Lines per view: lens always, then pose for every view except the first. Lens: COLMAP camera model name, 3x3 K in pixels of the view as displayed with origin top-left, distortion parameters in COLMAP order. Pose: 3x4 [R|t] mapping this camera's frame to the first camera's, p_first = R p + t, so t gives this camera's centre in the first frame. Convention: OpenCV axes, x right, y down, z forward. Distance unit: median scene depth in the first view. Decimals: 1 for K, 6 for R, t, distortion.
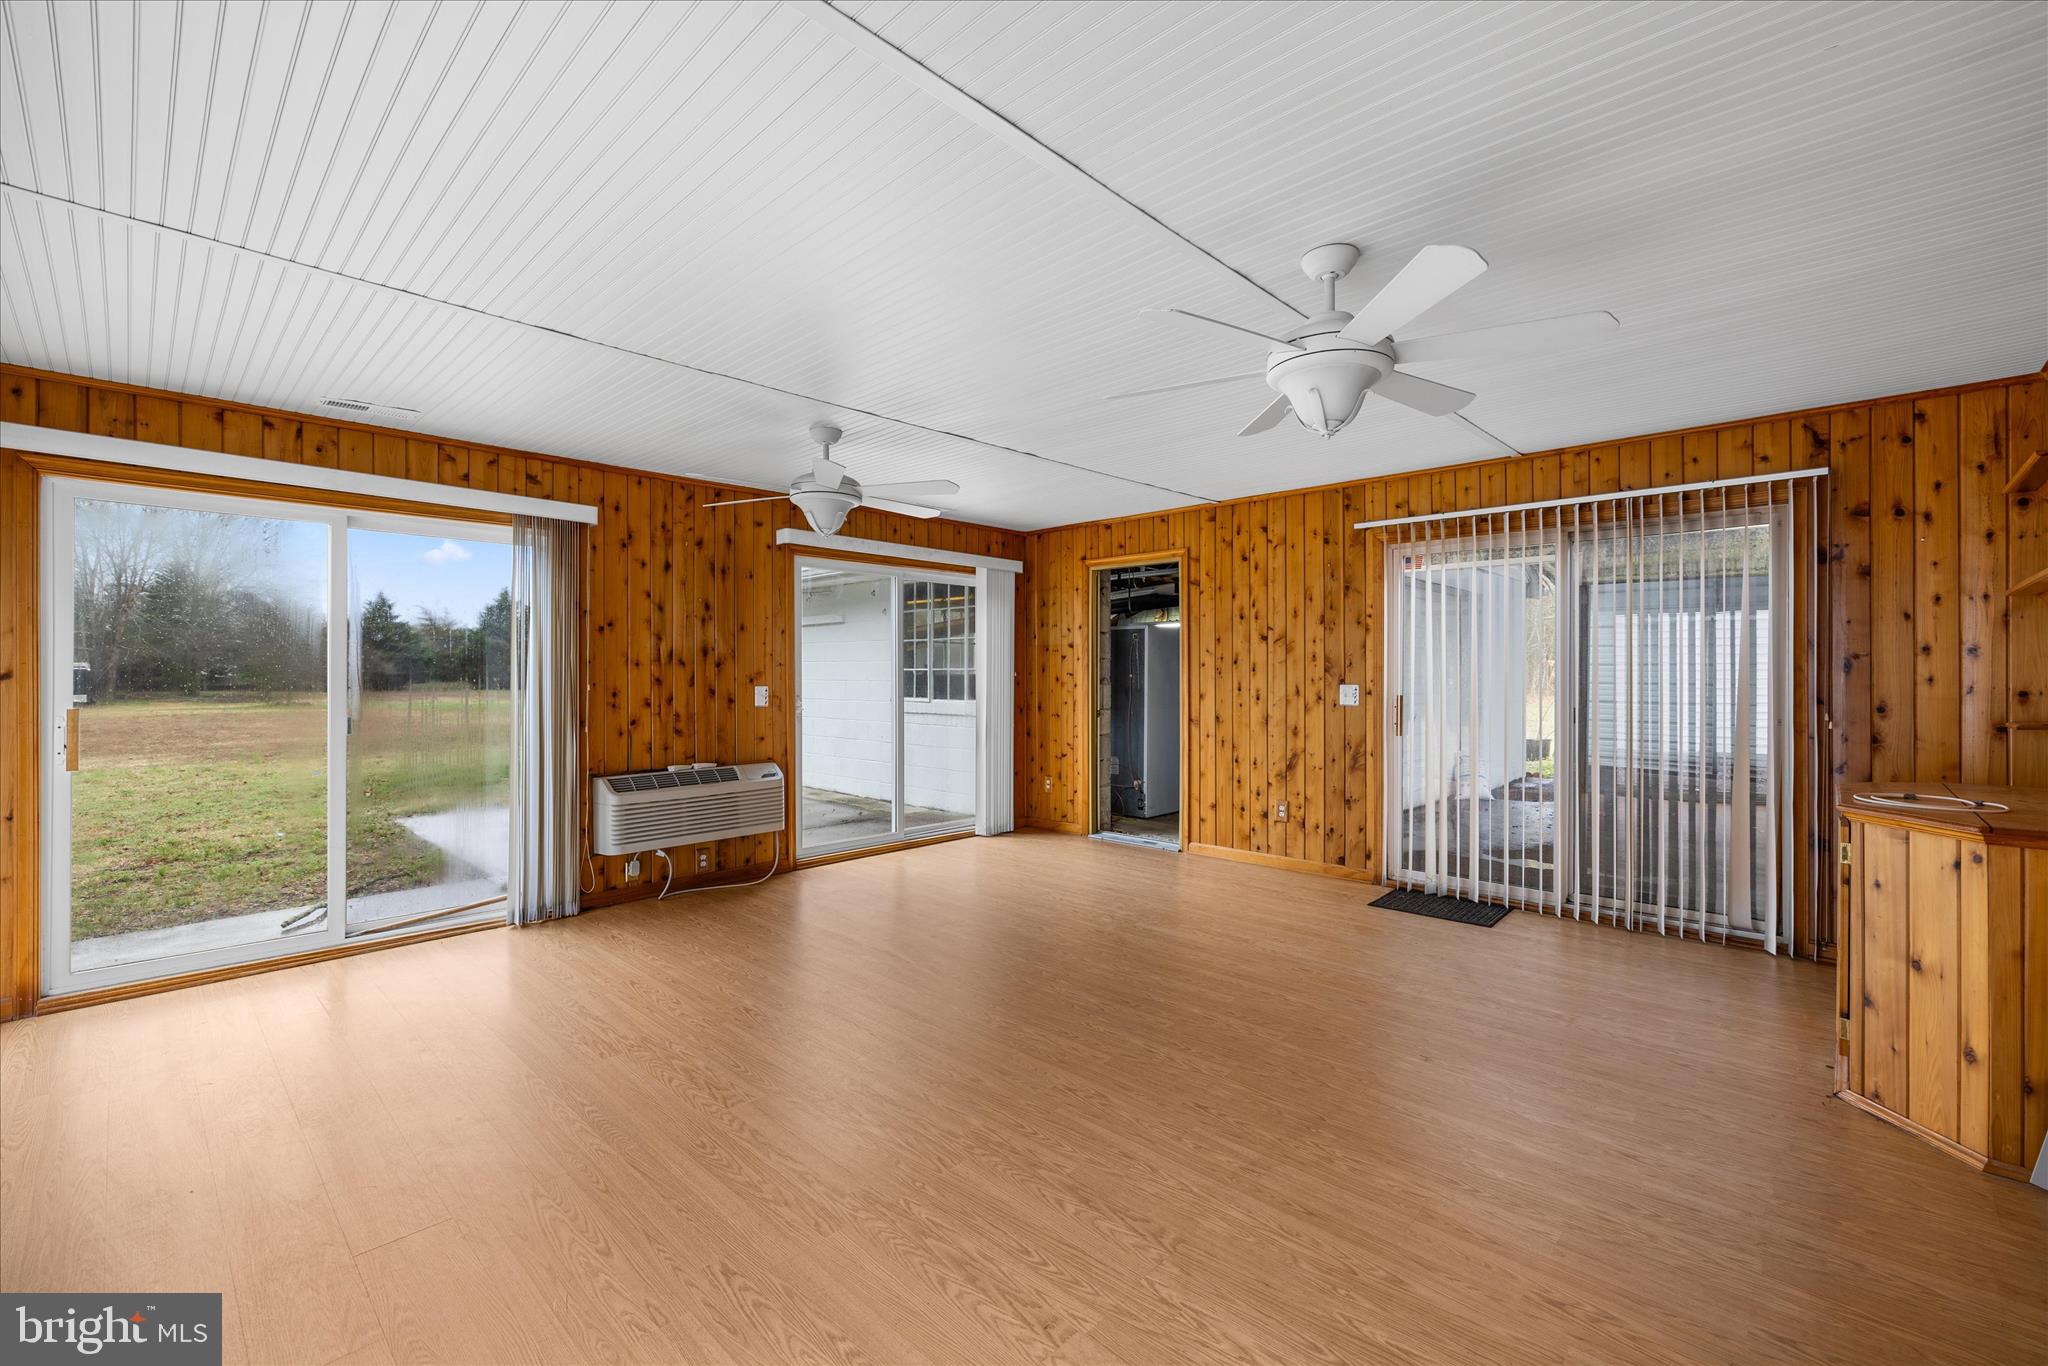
lens RADIAL K [[865.4, 0, 1021.8], [0, 865.4, 677.2], [0, 0, 1]] dist [0.001531, 0.000599]
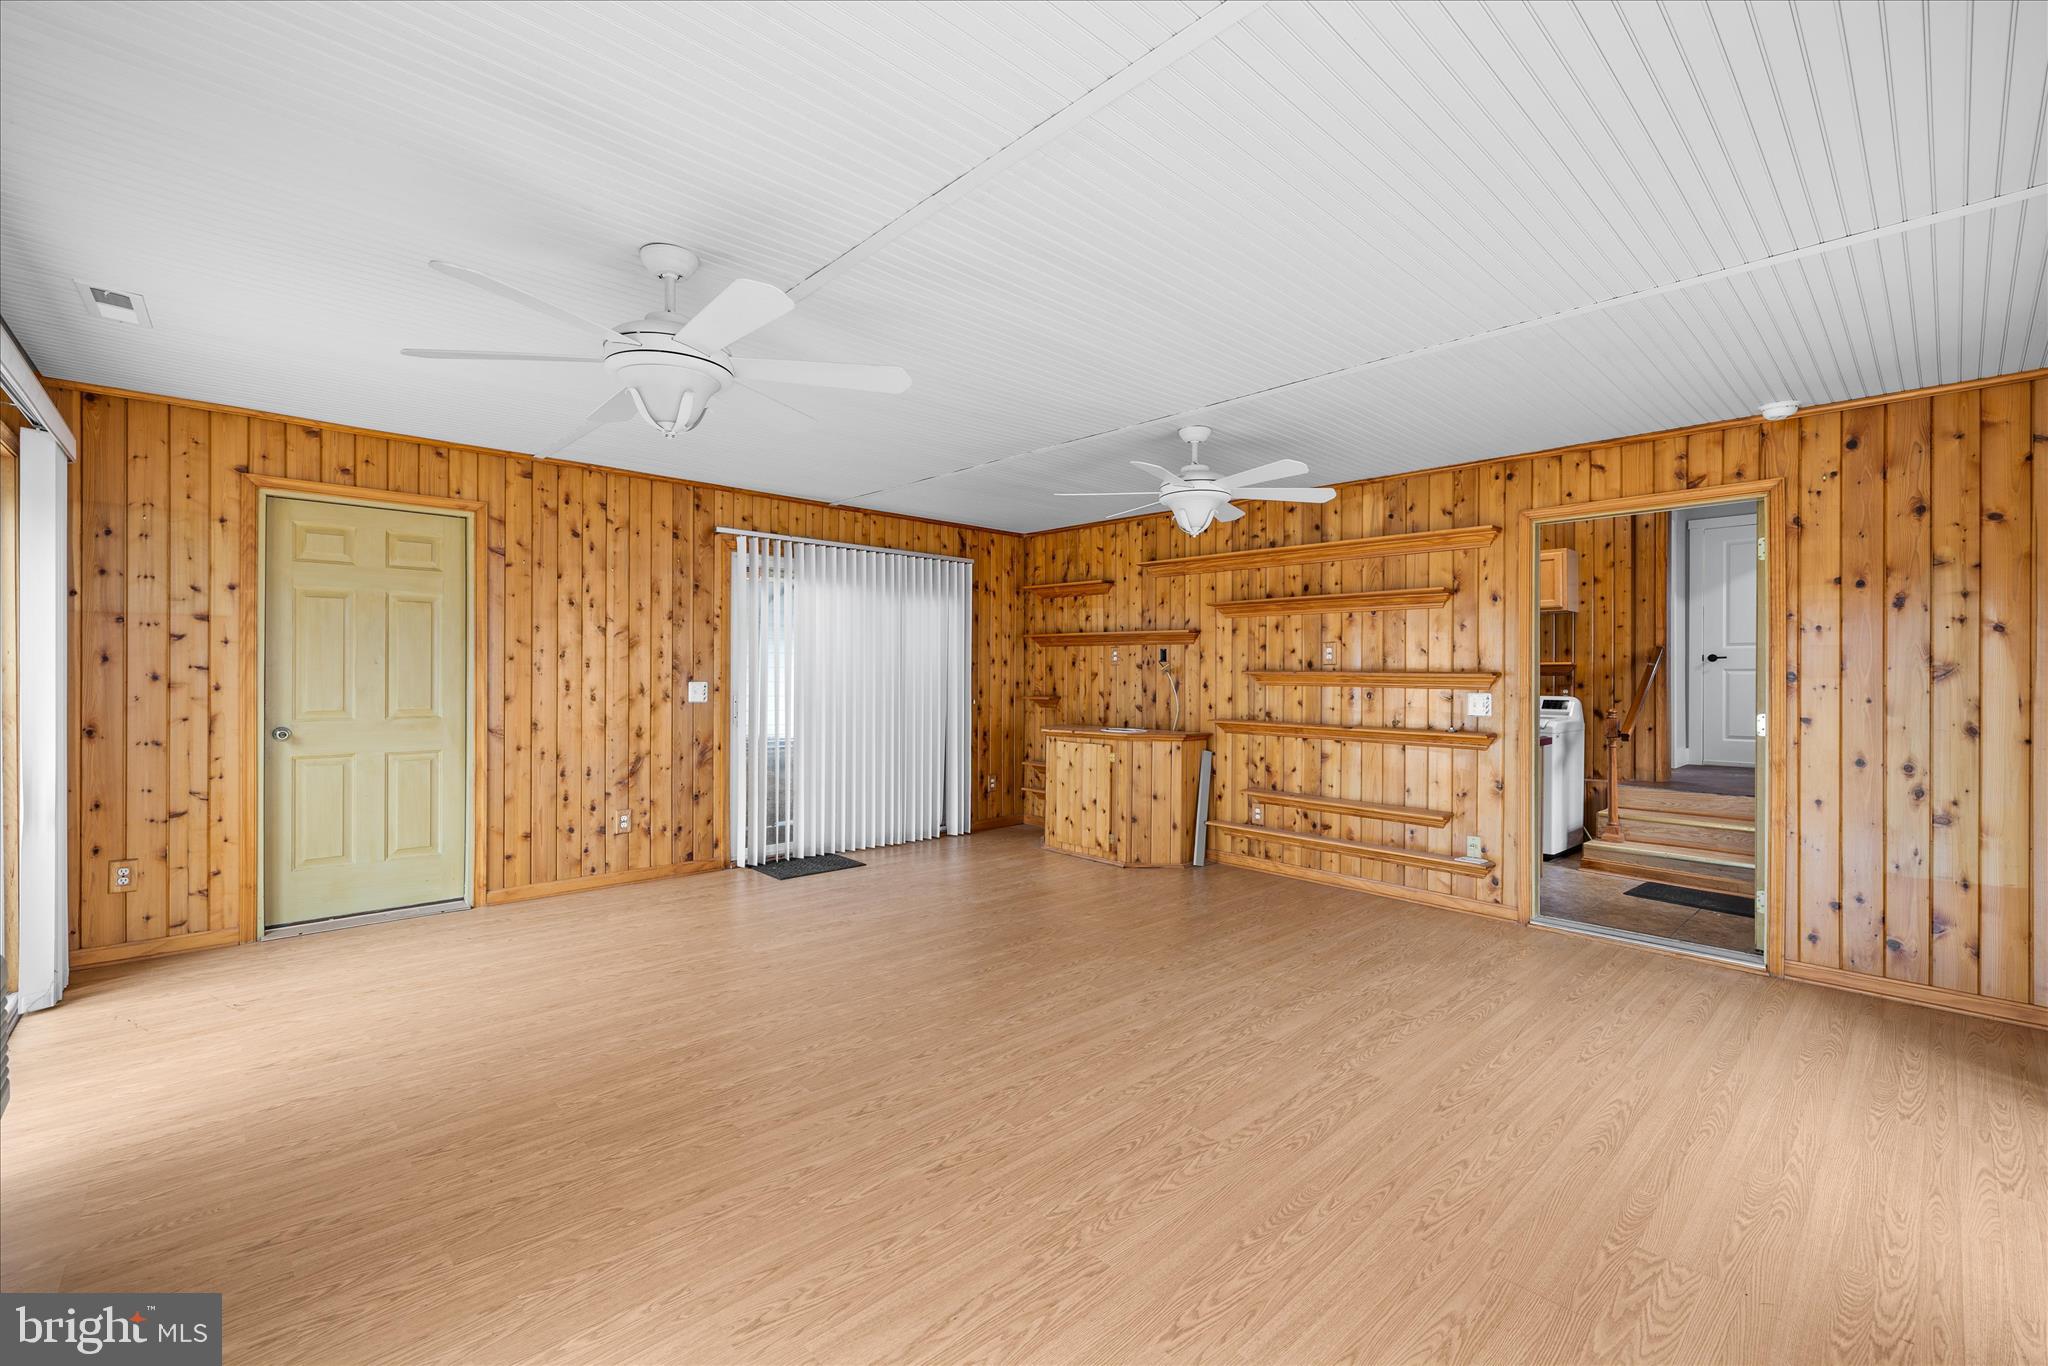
lens RADIAL K [[865.4, 0, 1024.9], [0, 865.4, 684.1], [0, 0, 1]] dist [0.001531, 0.000599]
pose [[0.050786, -0.011459, 0.998644, -0.624212], [-0.004372, 0.999922, 0.011696, -0.002449], [-0.998700, -0.004960, 0.050732, 0.569461]]
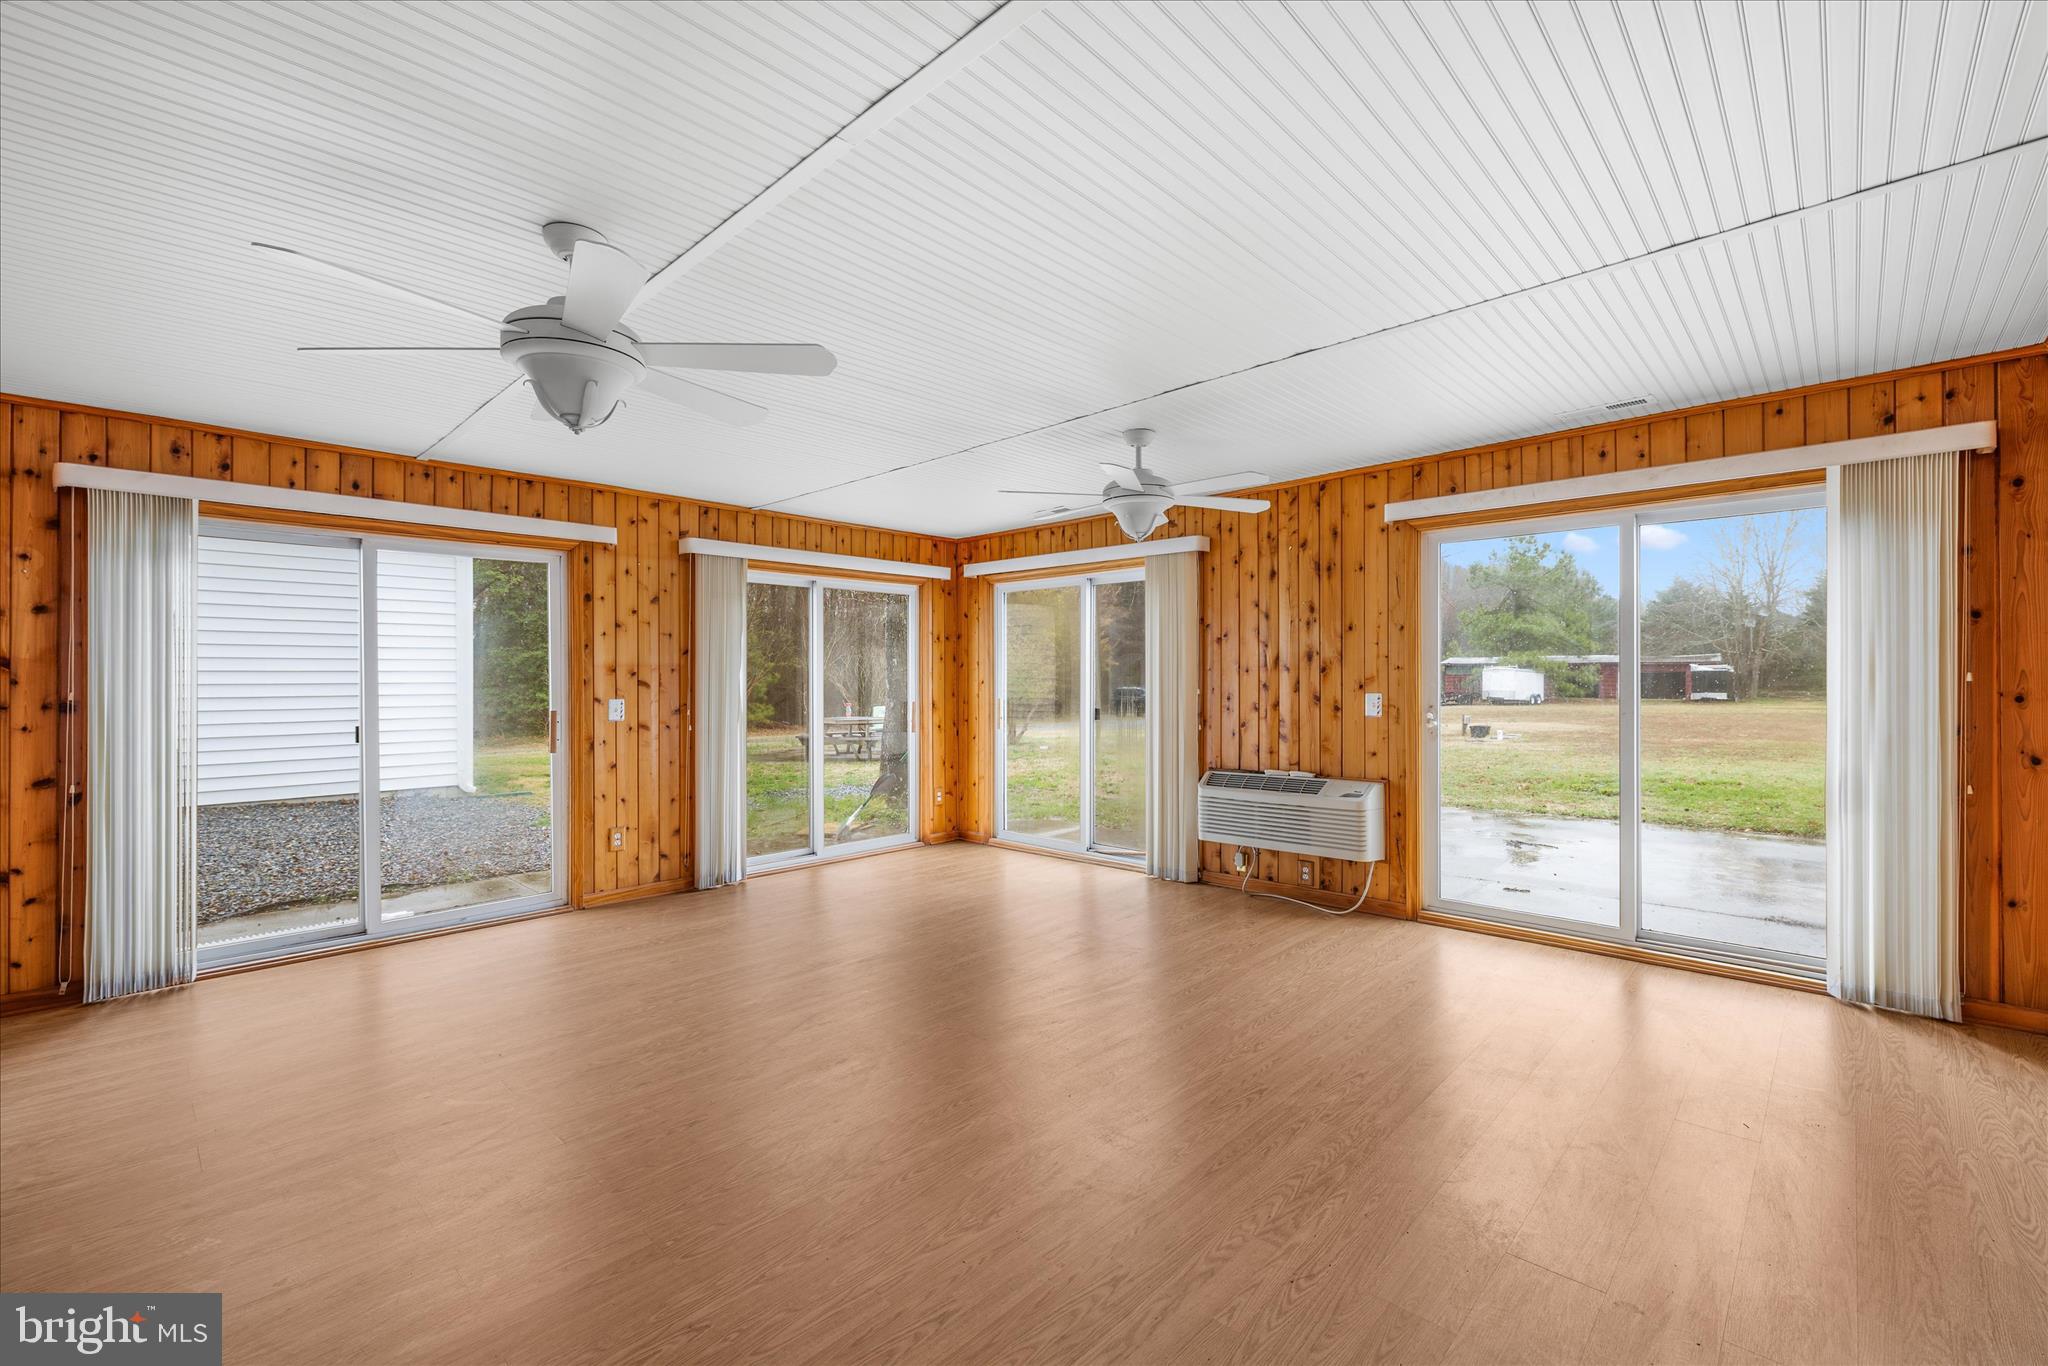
lens RADIAL K [[865.4, 0, 1012.5], [0, 865.4, 667.8], [0, 0, 1]] dist [0.001531, 0.000599]
pose [[-0.004240, -0.012488, -0.999913, 0.590446], [0.002546, 0.999919, -0.012499, -0.005394], [0.999988, -0.002599, -0.004208, 0.672210]]
